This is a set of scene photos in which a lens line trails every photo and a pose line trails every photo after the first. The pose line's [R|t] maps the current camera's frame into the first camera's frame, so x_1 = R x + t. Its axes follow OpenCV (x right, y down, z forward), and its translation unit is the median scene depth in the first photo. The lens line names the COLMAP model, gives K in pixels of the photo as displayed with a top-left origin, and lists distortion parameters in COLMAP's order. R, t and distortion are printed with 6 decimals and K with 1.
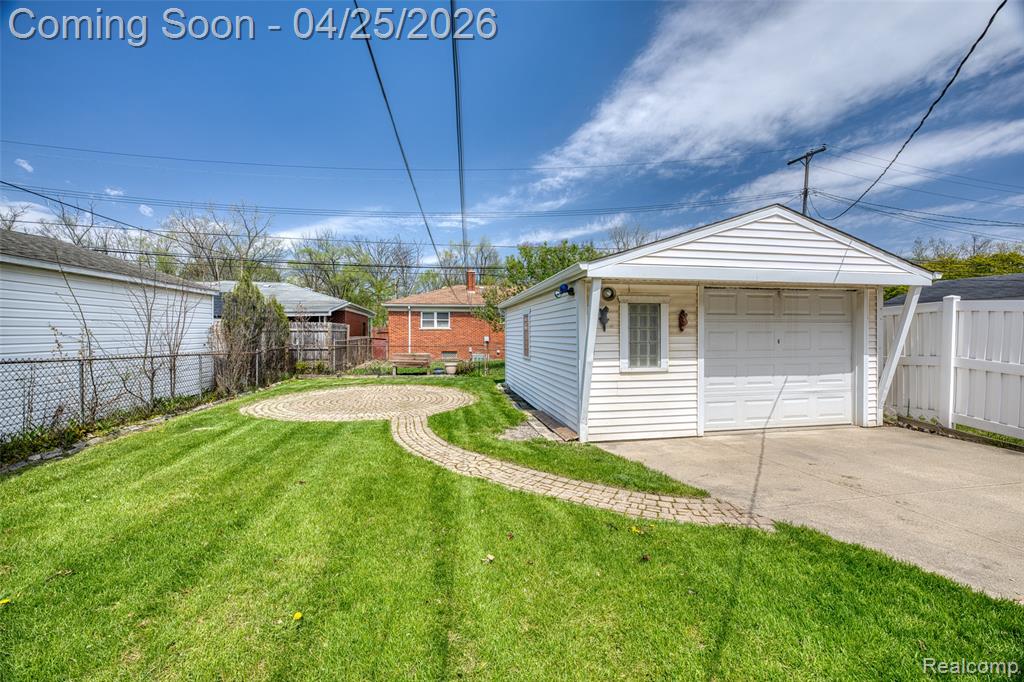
lens RADIAL K [[411.1, 0, 512.0], [0, 411.1, 341.0], [0, 0, 1]] dist [-0.010391, 0.000305]
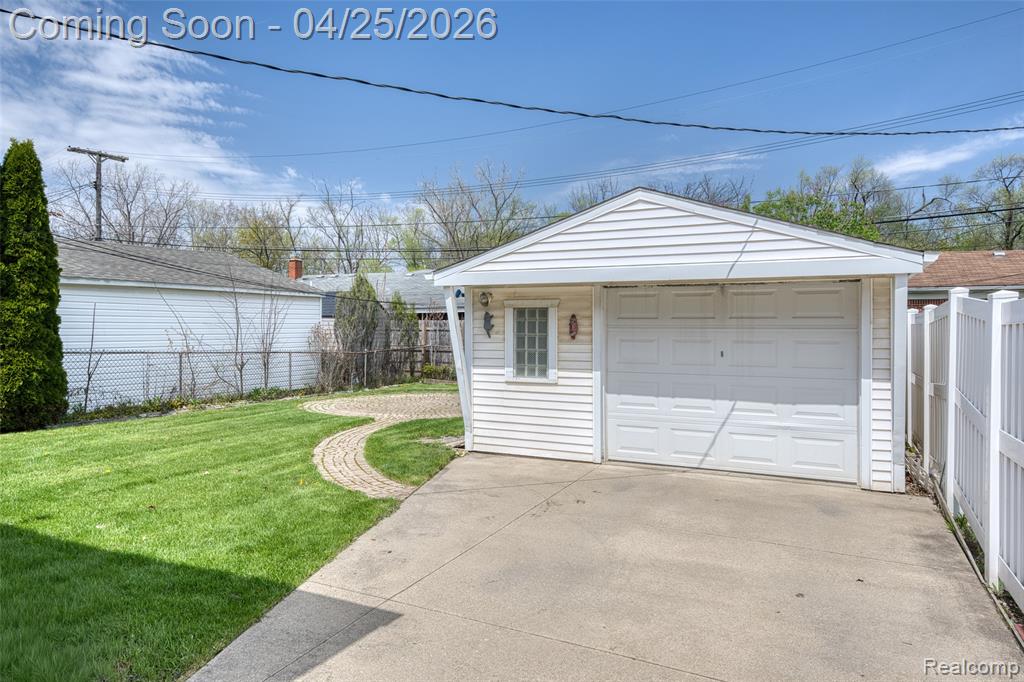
lens RADIAL K [[680.4, 0, 512.0], [0, 680.4, 341.0], [0, 0, 1]] dist [0.072387, -0.000478]
pose [[0.815767, 0.017061, -0.578128, 1.127834], [-0.017117, 0.999839, 0.005352, -0.024271], [0.578127, 0.005530, 0.815928, -0.254525]]
